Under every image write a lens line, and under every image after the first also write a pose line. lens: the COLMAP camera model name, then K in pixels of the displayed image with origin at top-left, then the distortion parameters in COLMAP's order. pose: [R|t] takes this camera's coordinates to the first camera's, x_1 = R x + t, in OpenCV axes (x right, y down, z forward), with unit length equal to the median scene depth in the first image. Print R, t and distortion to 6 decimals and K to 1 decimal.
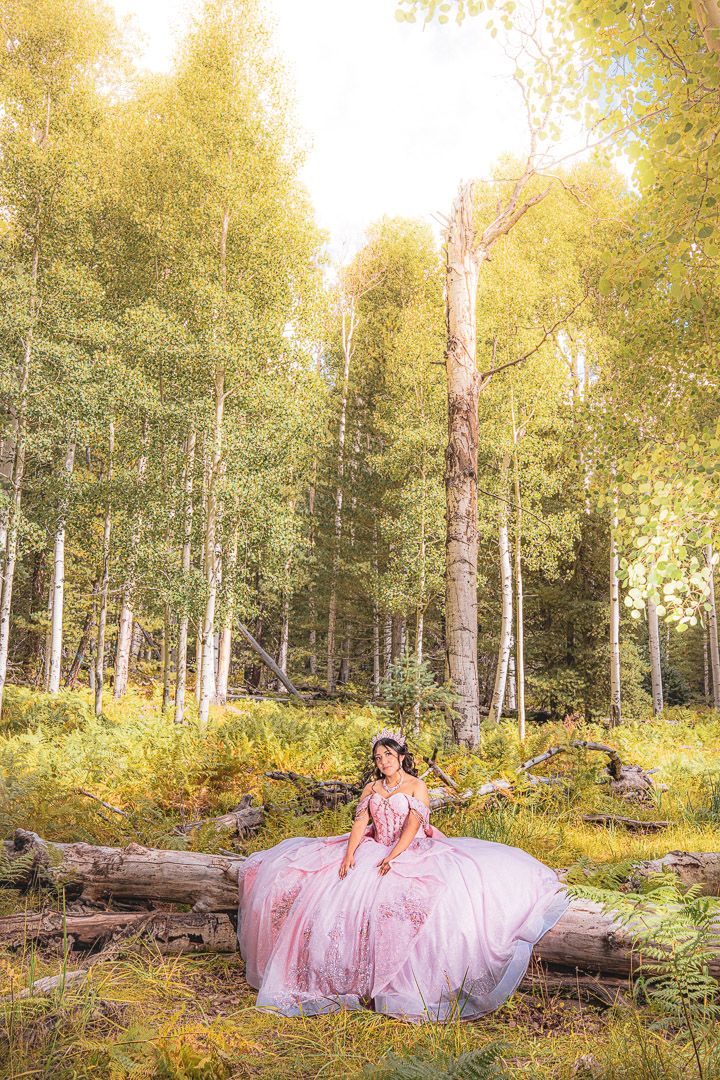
lens RADIAL K [[1095.4, 0, 360.0], [0, 1095.4, 540.0], [0, 0, 1]] dist [-0.120279, -0.001517]
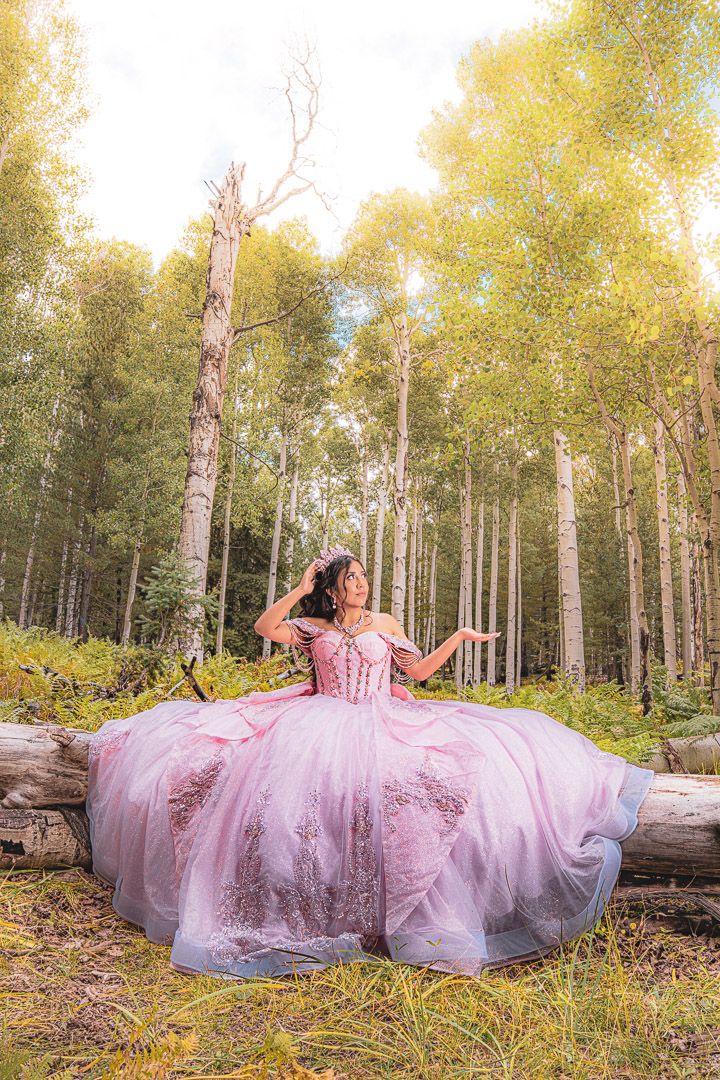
lens RADIAL K [[860.7, 0, 360.0], [0, 860.7, 540.0], [0, 0, 1]] dist [-0.193129, 0.164215]
pose [[0.925552, 0.107376, 0.363074, -0.058976], [-0.106023, 0.994081, -0.023714, 0.065184], [-0.363472, -0.016545, 0.931458, 0.171854]]
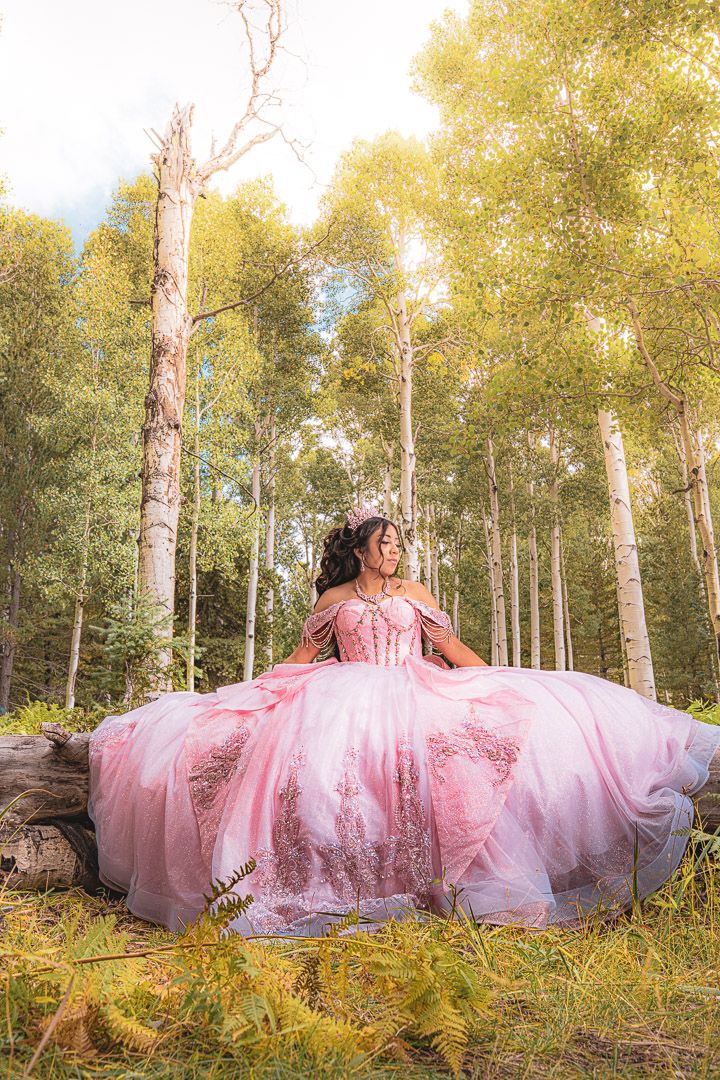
lens RADIAL K [[1125.3, 0, 360.0], [0, 1125.3, 540.0], [0, 0, 1]] dist [-0.039161, 0.009810]
pose [[0.928710, 0.079734, 0.362133, -0.076238], [-0.055622, 0.995513, -0.076545, 0.087706], [-0.366612, 0.050946, 0.928978, 0.139272]]
